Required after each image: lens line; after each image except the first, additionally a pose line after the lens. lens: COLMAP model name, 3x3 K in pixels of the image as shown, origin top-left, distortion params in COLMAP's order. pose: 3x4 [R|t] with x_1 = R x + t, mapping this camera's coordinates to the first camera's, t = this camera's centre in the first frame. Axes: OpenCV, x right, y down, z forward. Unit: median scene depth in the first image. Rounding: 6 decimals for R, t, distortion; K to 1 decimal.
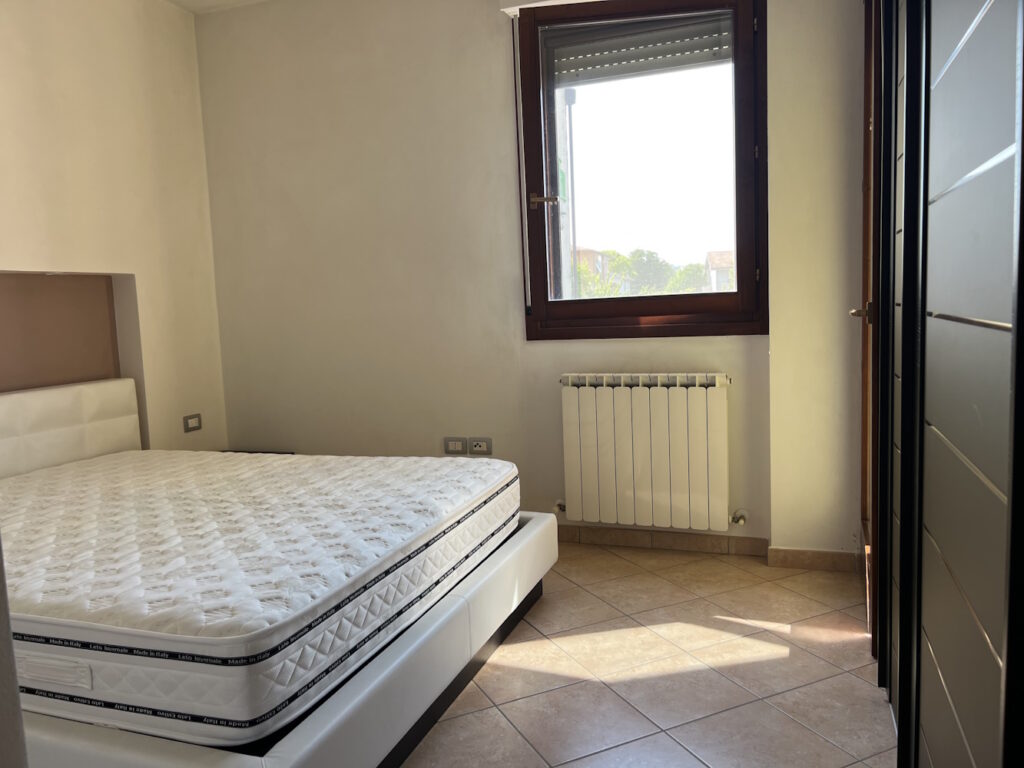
lens RADIAL K [[768.6, 0, 509.8], [0, 768.6, 381.8], [0, 0, 1]] dist [0.053882, -0.060245]
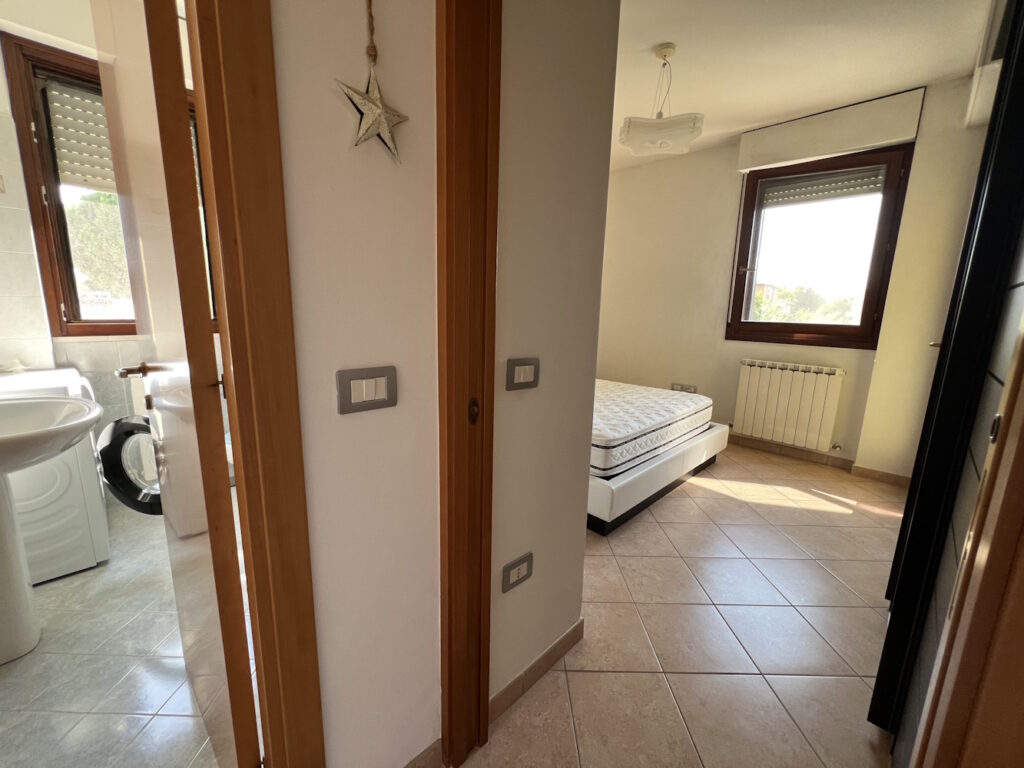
lens RADIAL K [[410.4, 0, 508.8], [0, 410.4, 383.4], [0, 0, 1]] dist [-0.003748, 0.001435]
pose [[0.902833, 0.142481, -0.405700, -0.042227], [-0.107967, 0.988395, 0.106855, 0.004877], [0.416217, -0.052671, 0.907739, -0.235074]]
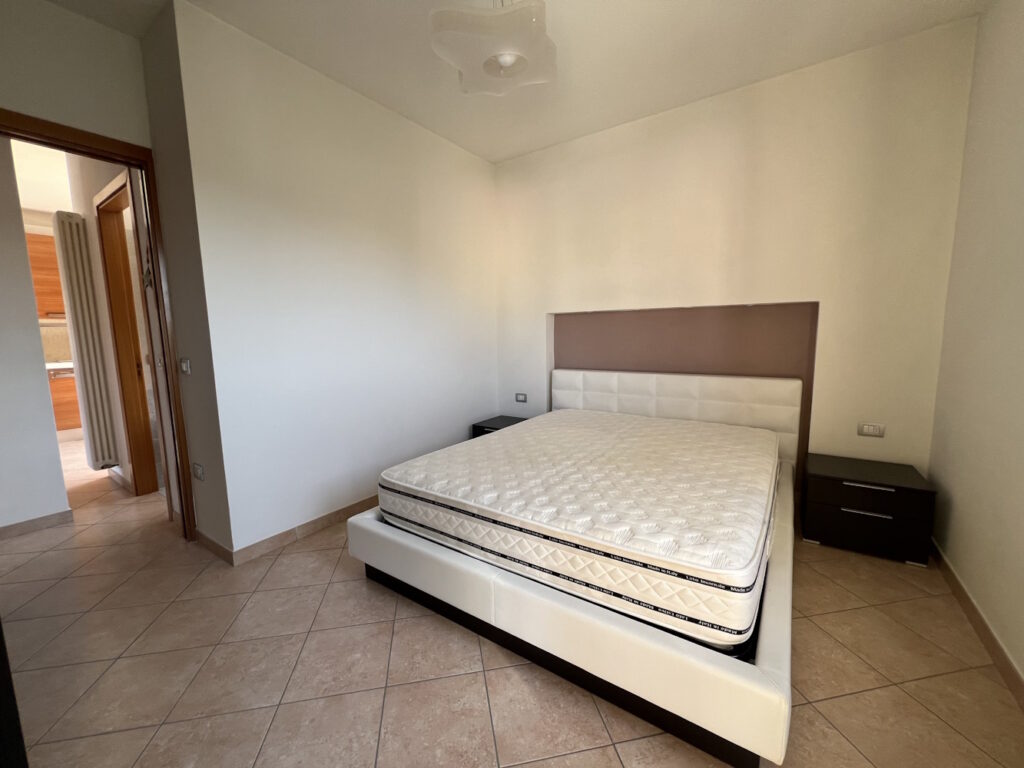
lens RADIAL K [[410.4, 0, 511.8], [0, 410.4, 385.1], [0, 0, 1]] dist [-0.003748, 0.001435]
pose [[-0.256418, 0.166364, -0.952141, 0.376460], [-0.071640, 0.979096, 0.190367, -0.114560], [0.963907, 0.117025, -0.239140, 0.830887]]
